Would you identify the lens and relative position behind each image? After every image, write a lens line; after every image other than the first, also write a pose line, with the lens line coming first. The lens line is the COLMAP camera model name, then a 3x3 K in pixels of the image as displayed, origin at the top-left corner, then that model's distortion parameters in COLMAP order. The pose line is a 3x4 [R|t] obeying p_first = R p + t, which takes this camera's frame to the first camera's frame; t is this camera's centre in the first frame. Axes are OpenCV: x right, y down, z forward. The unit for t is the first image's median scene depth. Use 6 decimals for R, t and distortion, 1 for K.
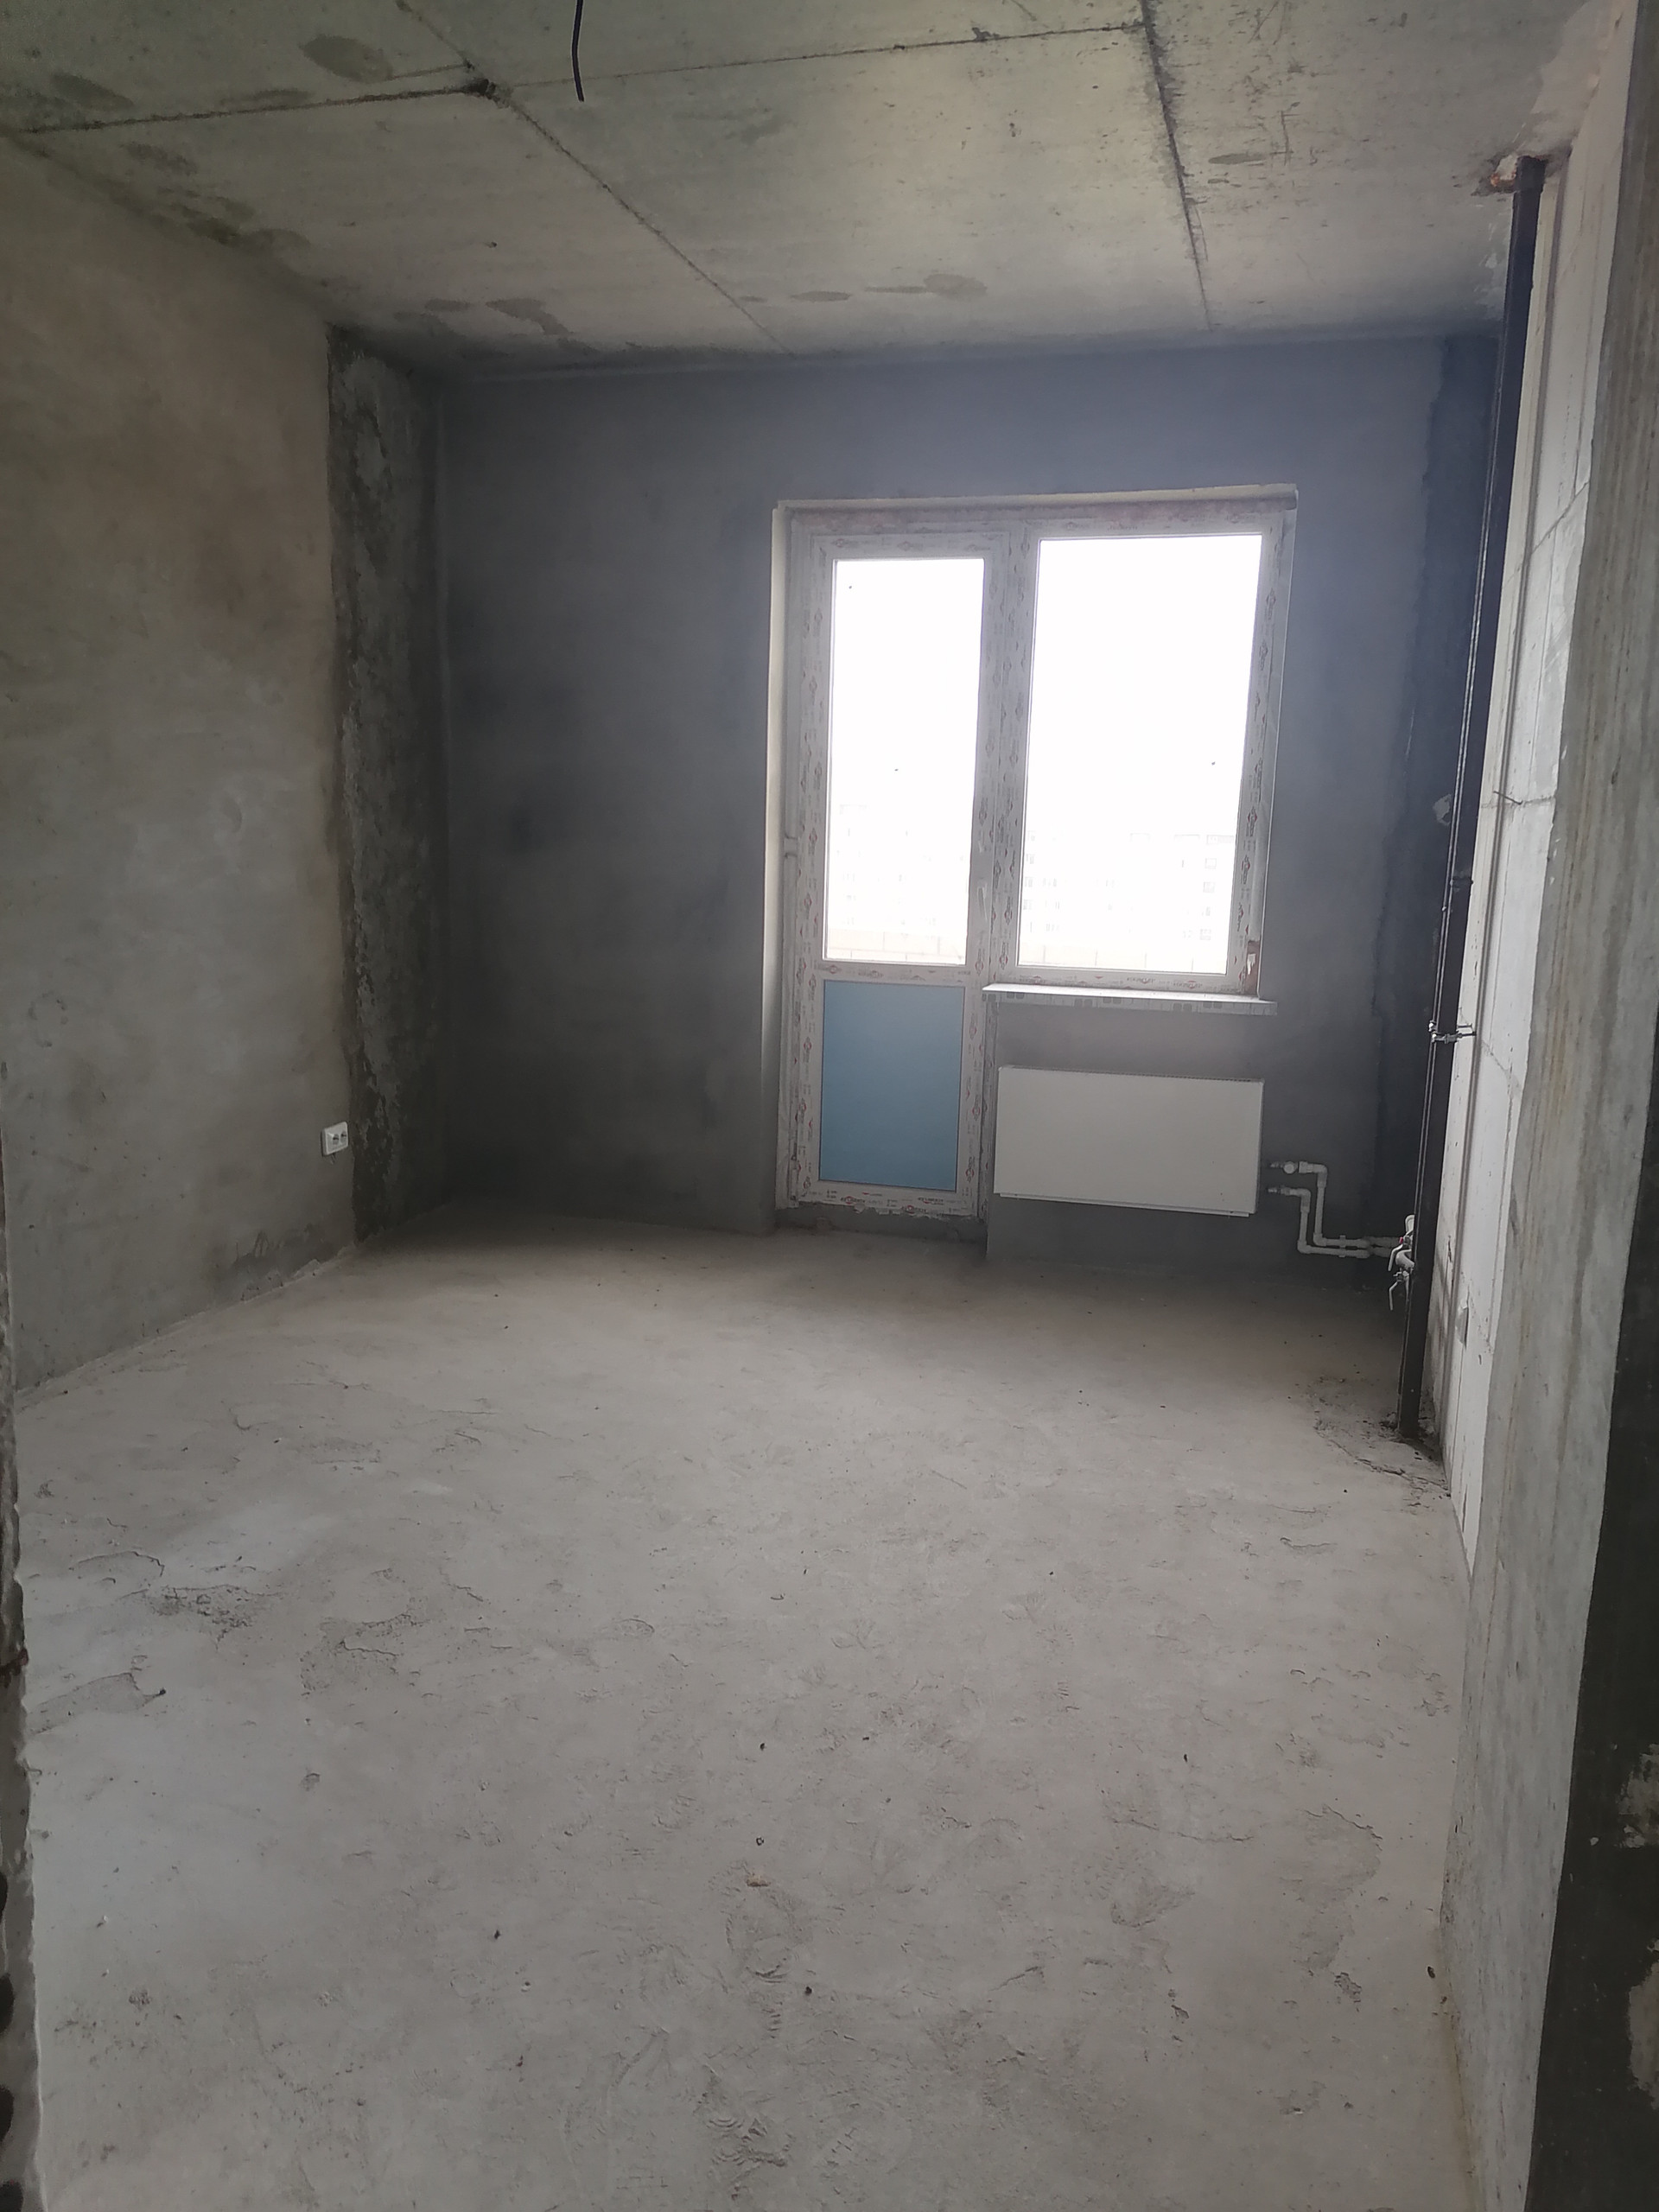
lens RADIAL K [[1691.4, 0, 842.9], [0, 1691.4, 1111.3], [0, 0, 1]] dist [0.112437, -0.147275]
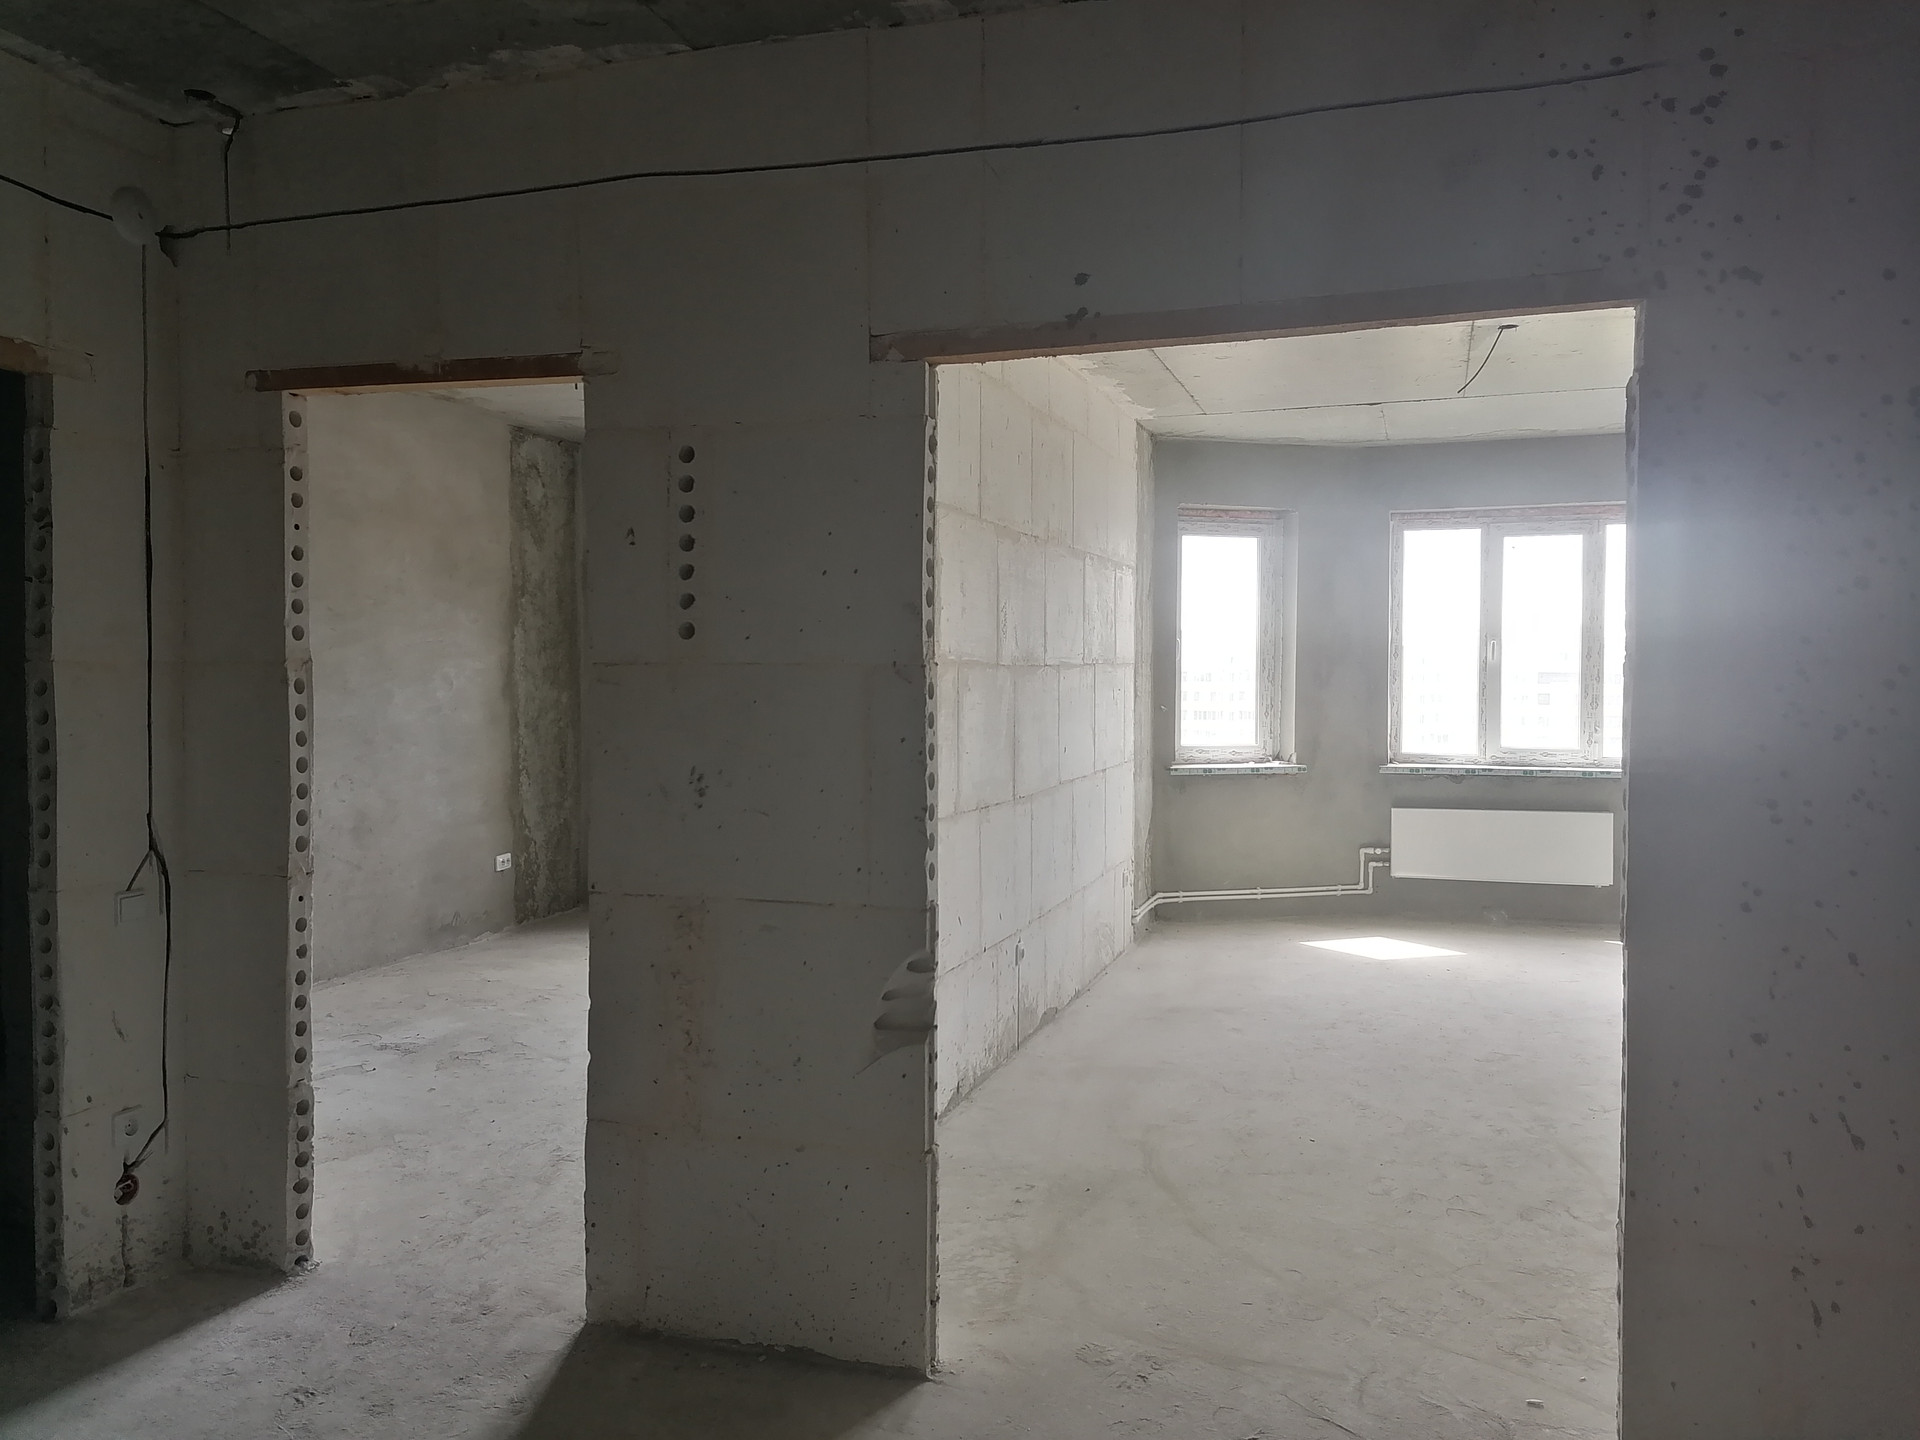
lens RADIAL K [[1468.1, 0, 963.4], [0, 1468.1, 714.7], [0, 0, 1]] dist [0.112437, -0.147275]
pose [[0.998583, -0.018272, -0.049982, 0.256548], [0.011266, 0.990506, -0.137006, 0.080951], [0.052011, 0.136249, 0.989308, -0.510168]]
